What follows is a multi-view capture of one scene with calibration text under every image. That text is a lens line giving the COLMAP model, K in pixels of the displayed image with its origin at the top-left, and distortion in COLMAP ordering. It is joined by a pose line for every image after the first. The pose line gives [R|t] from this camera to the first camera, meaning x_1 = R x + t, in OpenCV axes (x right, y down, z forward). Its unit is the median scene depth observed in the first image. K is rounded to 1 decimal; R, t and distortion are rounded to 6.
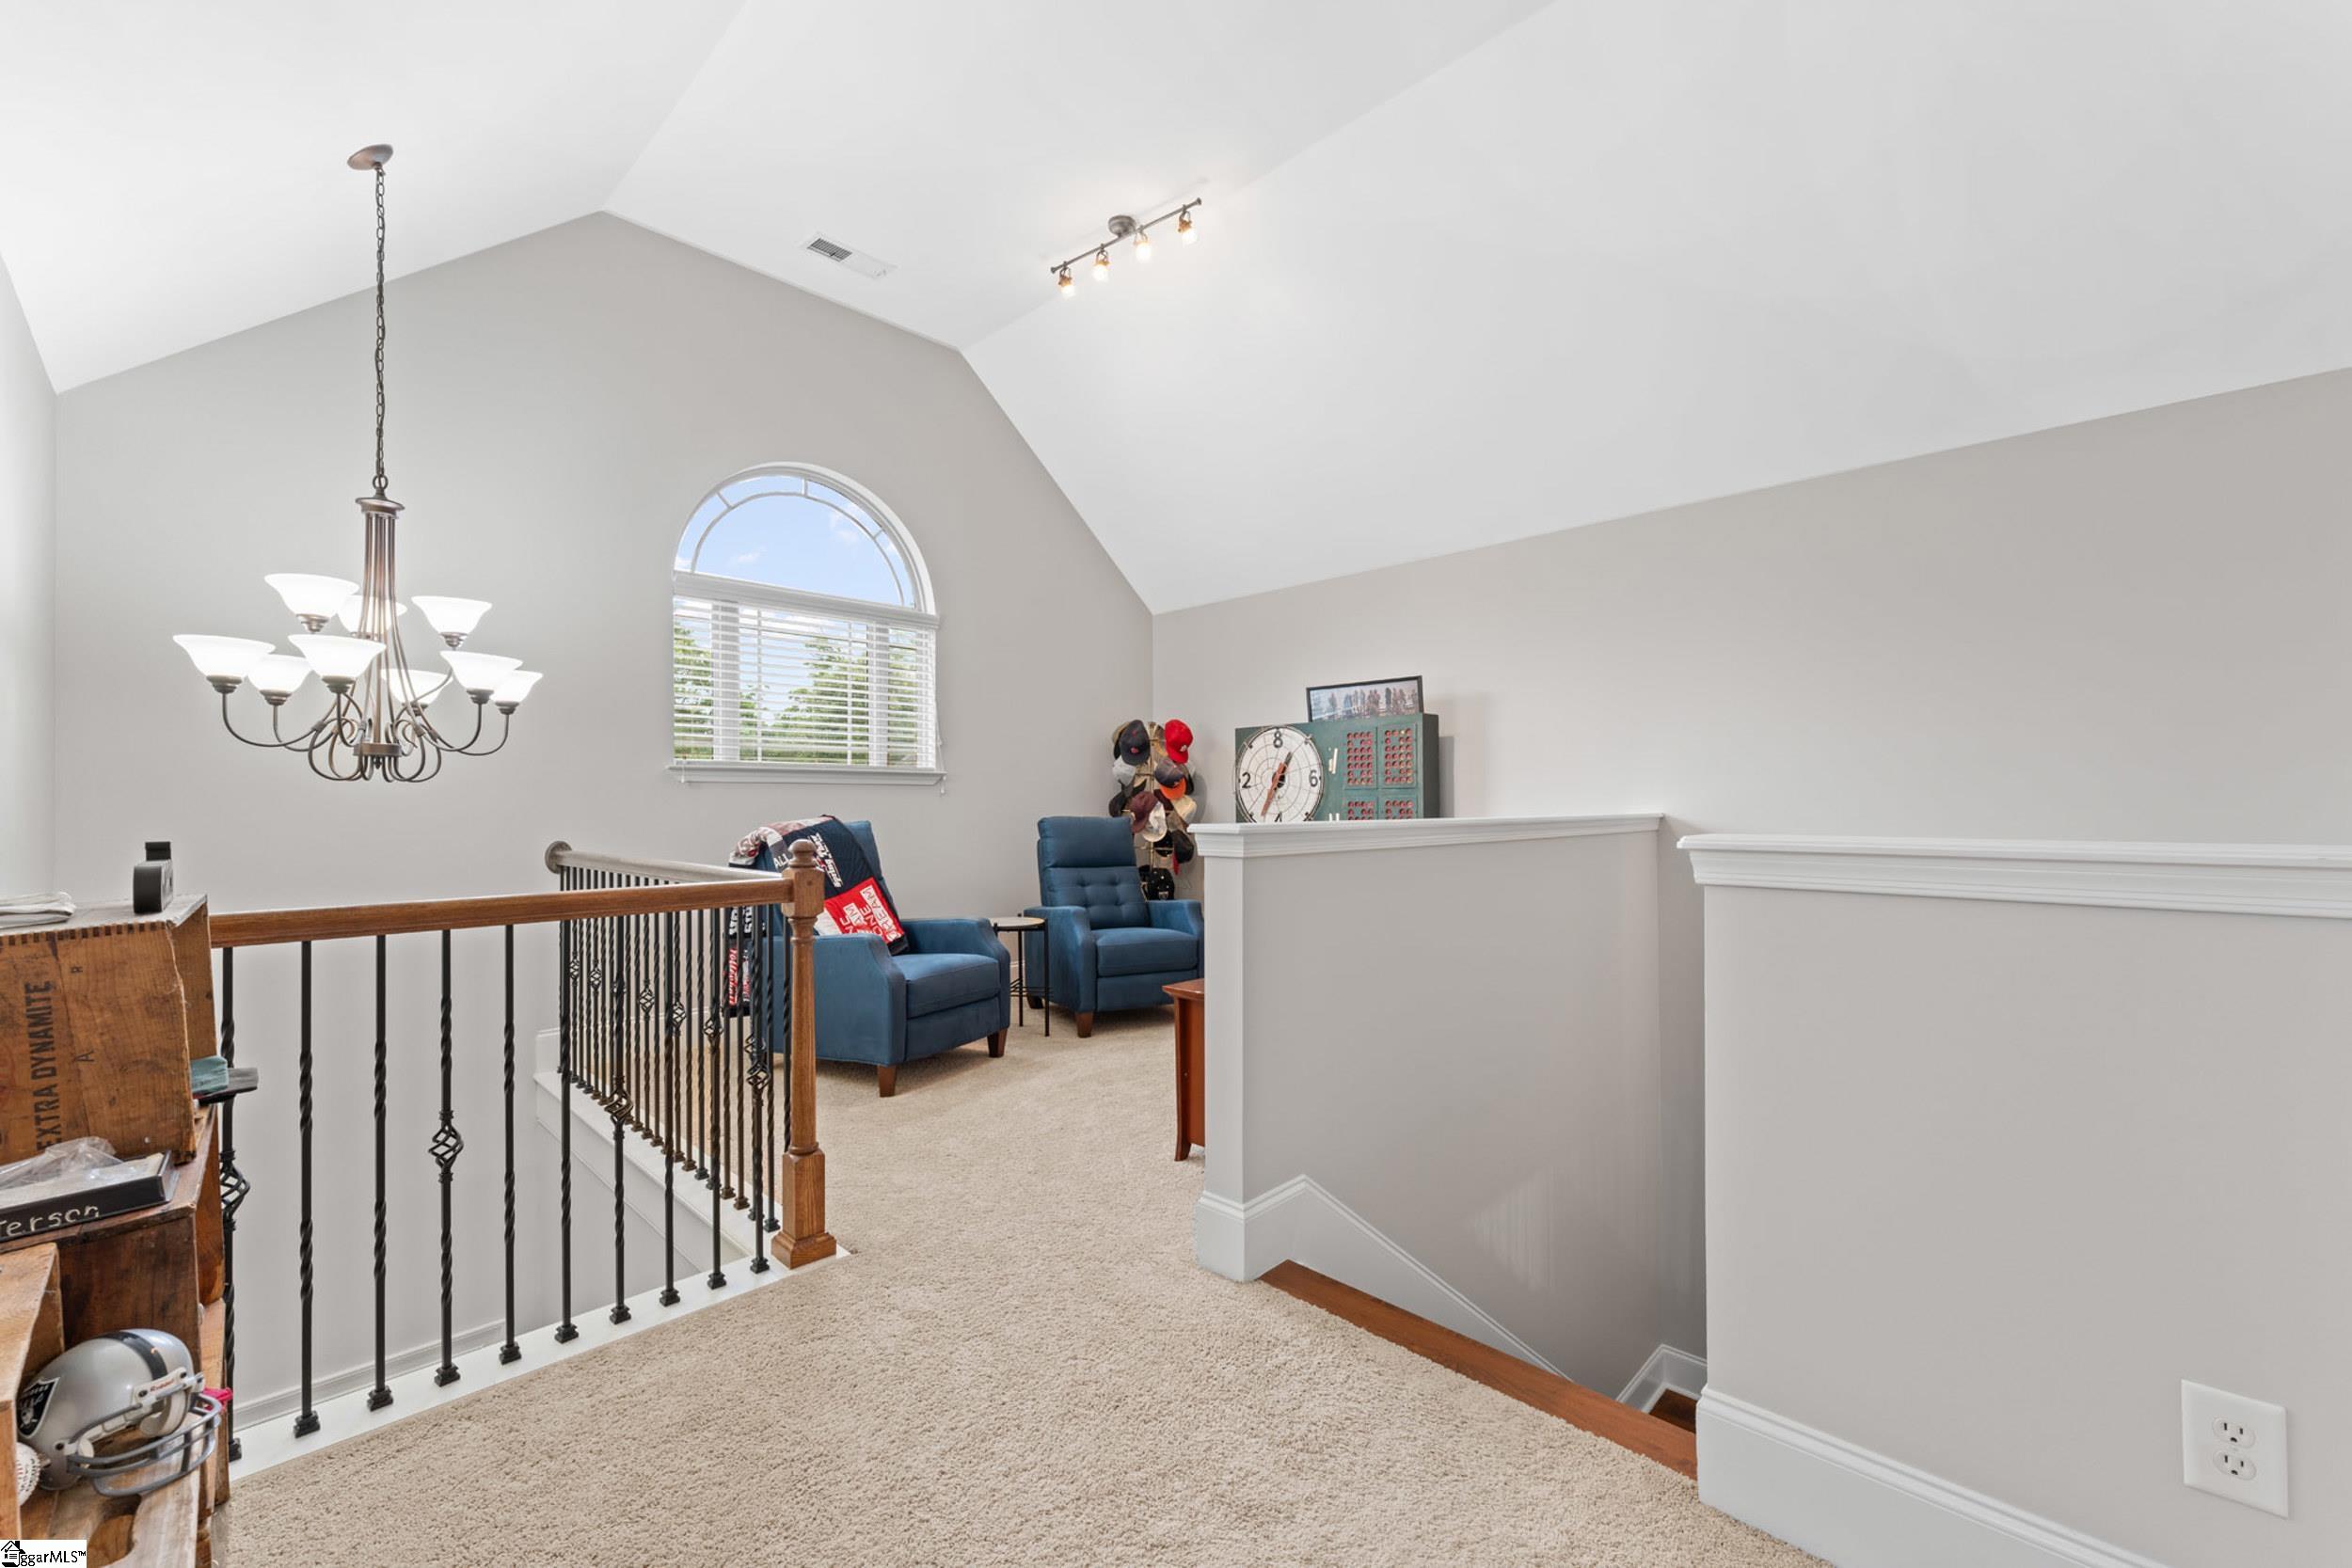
lens RADIAL K [[939.1, 0, 1176.0], [0, 939.1, 784.0], [0, 0, 1]] dist [-0.003942, -0.000475]
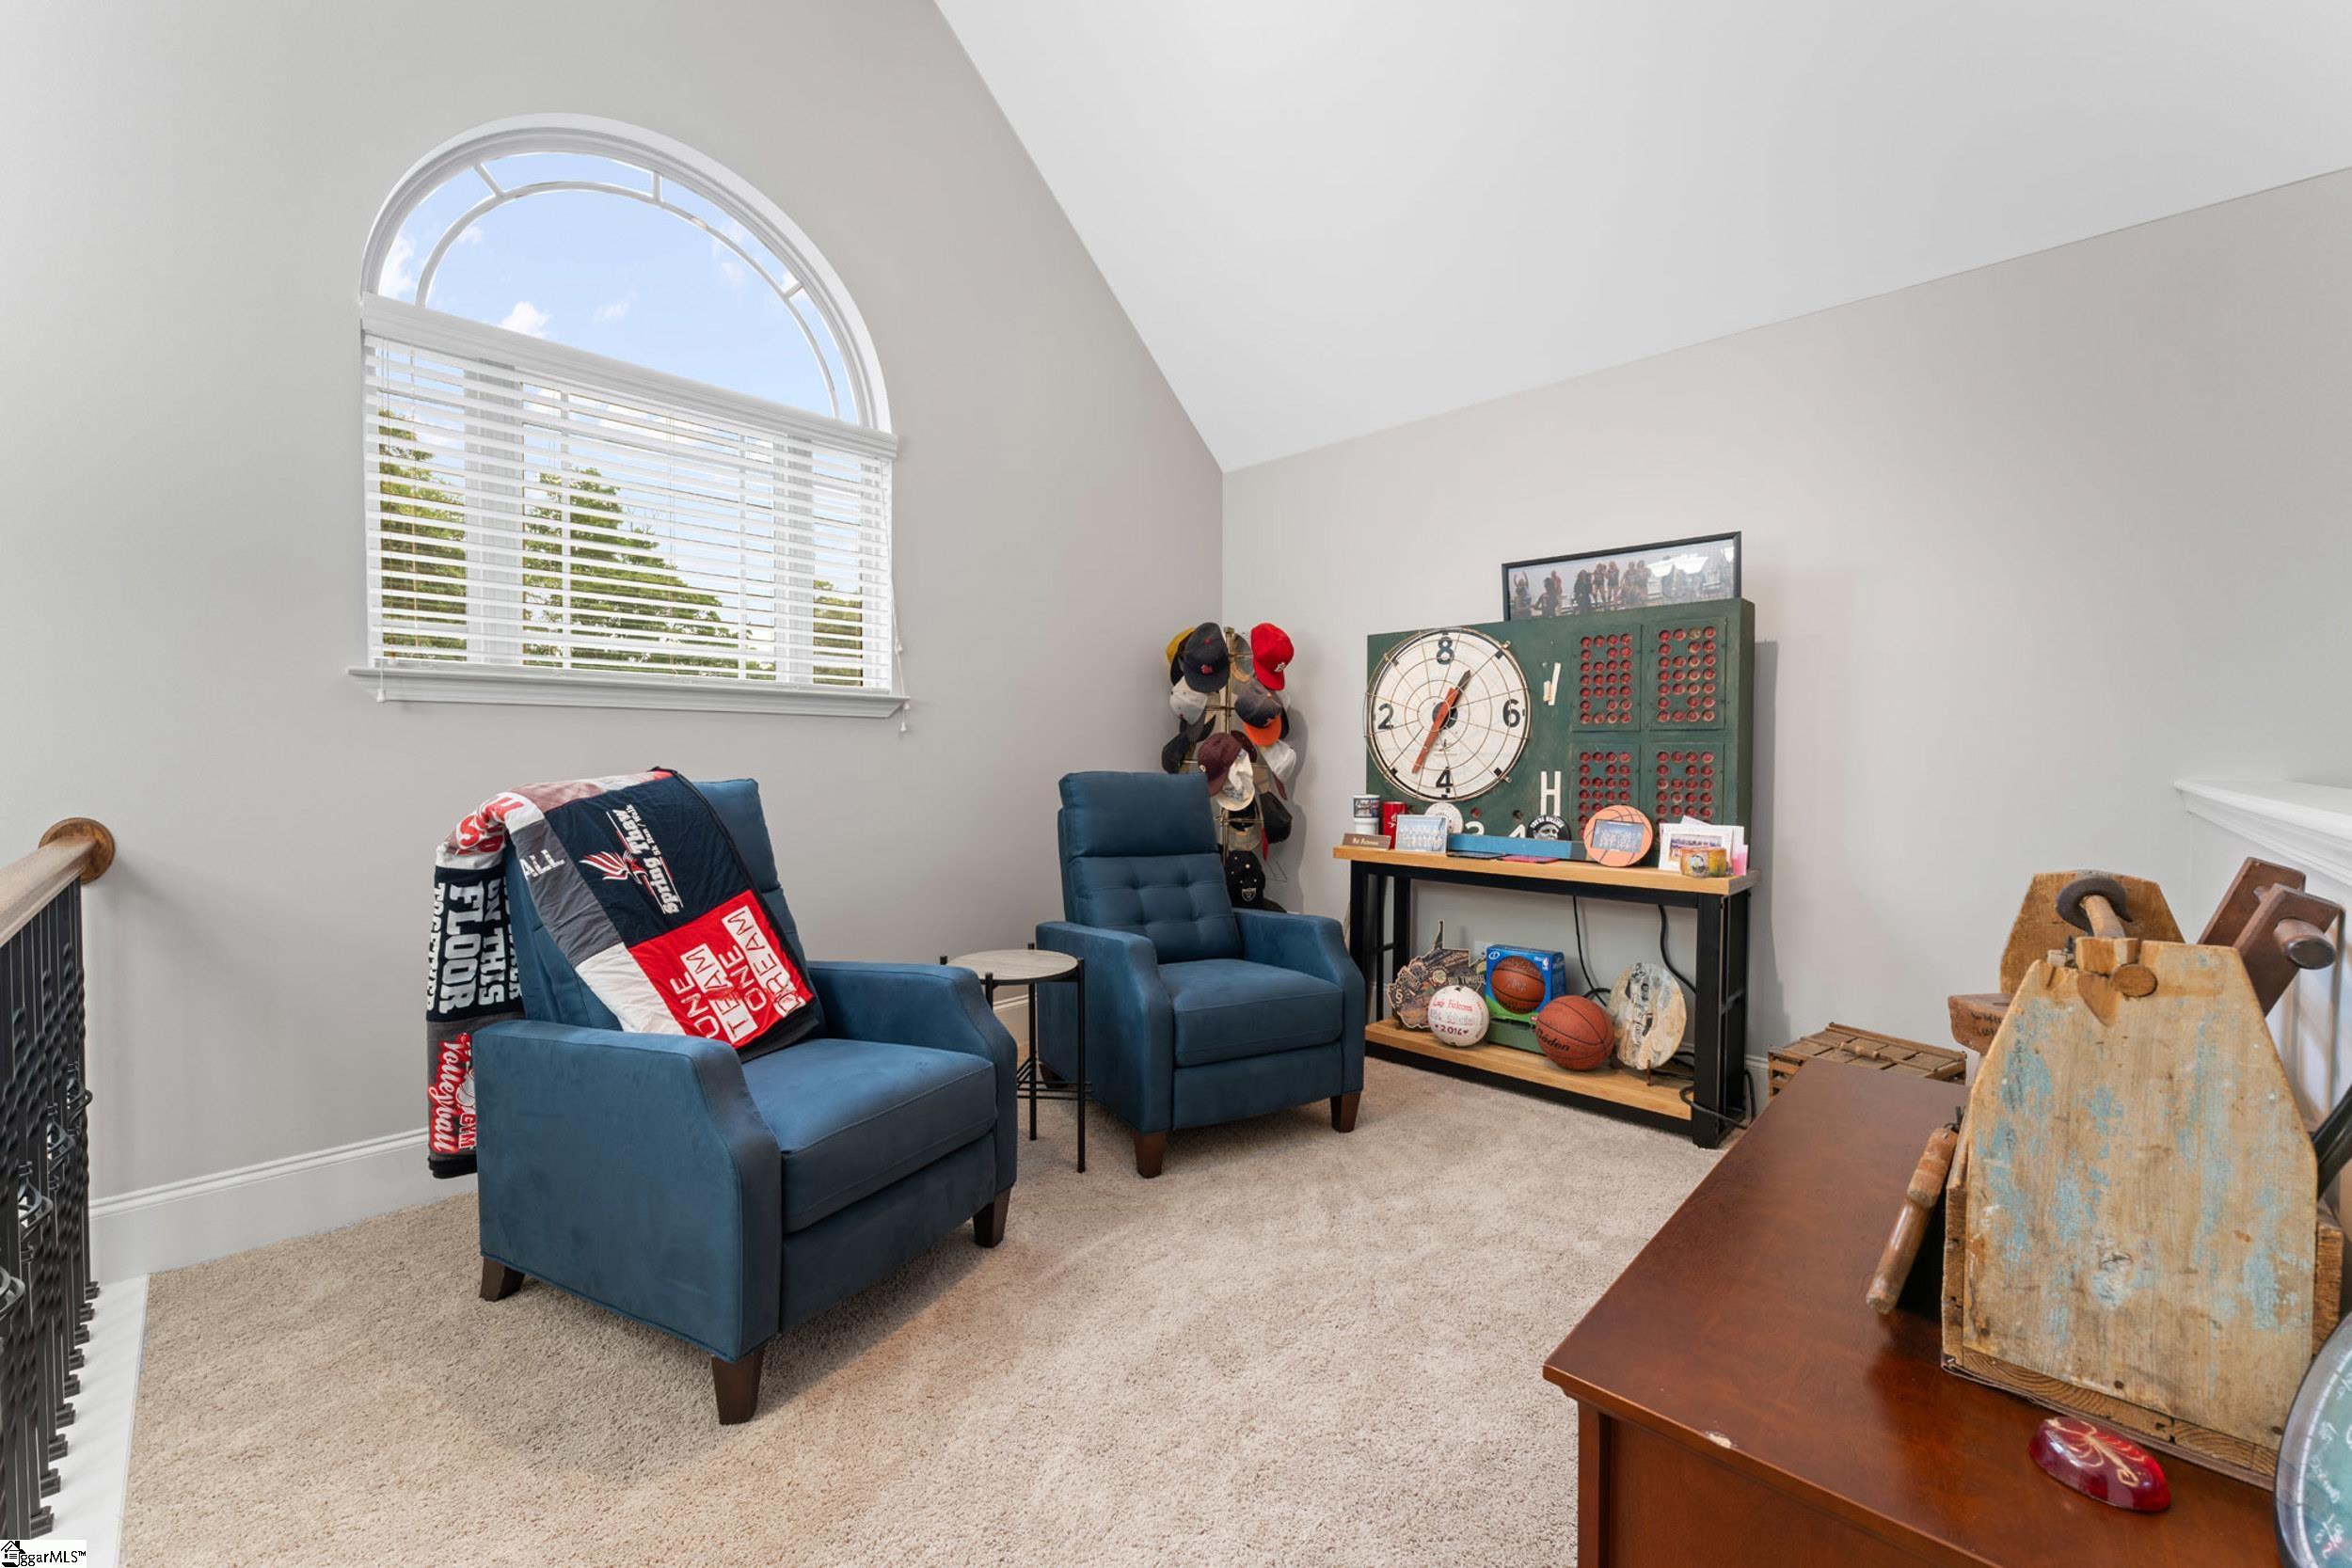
lens RADIAL K [[924.3, 0, 1155.6], [0, 924.3, 771.8], [0, 0, 1]] dist [-0.000472, -0.000061]
pose [[0.999825, 0.011143, -0.015026, -0.078576], [-0.010503, 0.999061, 0.042033, 0.009574], [0.015480, -0.041868, 0.999003, 0.416285]]
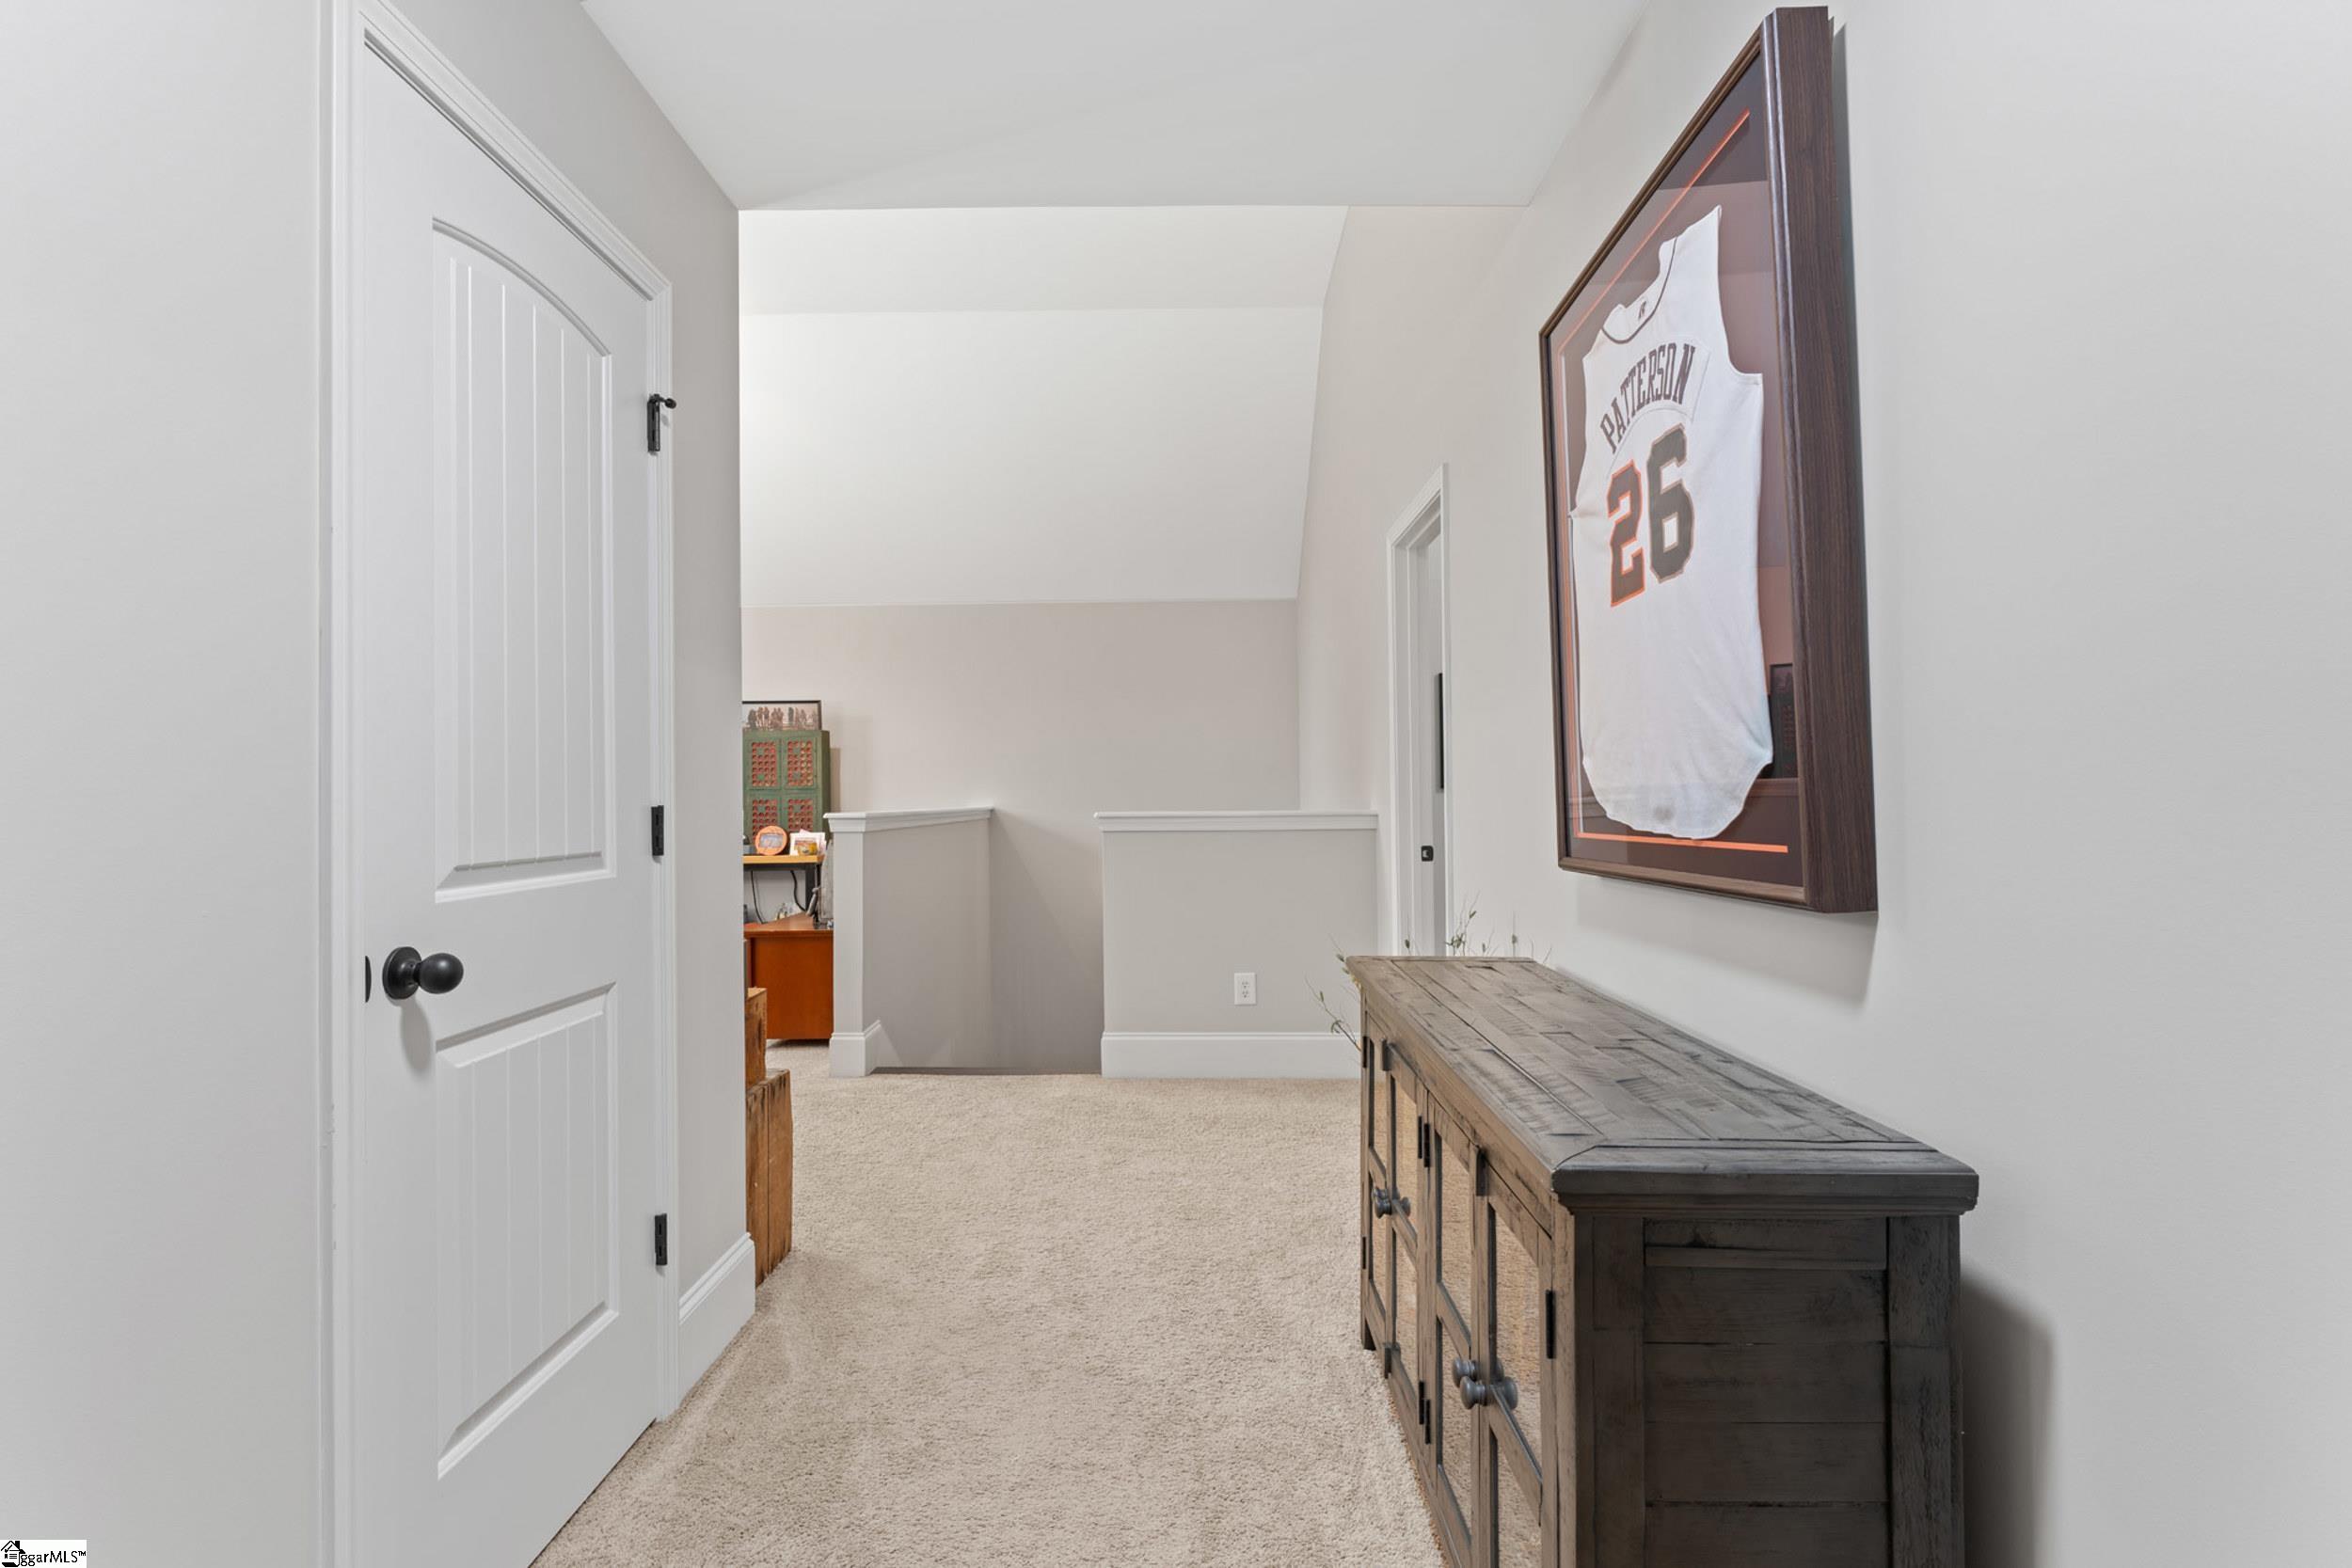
lens RADIAL K [[1093.7, 0, 1176.0], [0, 1093.7, 784.0], [0, 0, 1]] dist [-0.000392, -0.000012]
pose [[0.717058, 0.004223, 0.697001, -0.404409], [-0.007591, 0.999970, 0.001751, -0.008305], [-0.696972, -0.006546, 0.717068, -0.371878]]
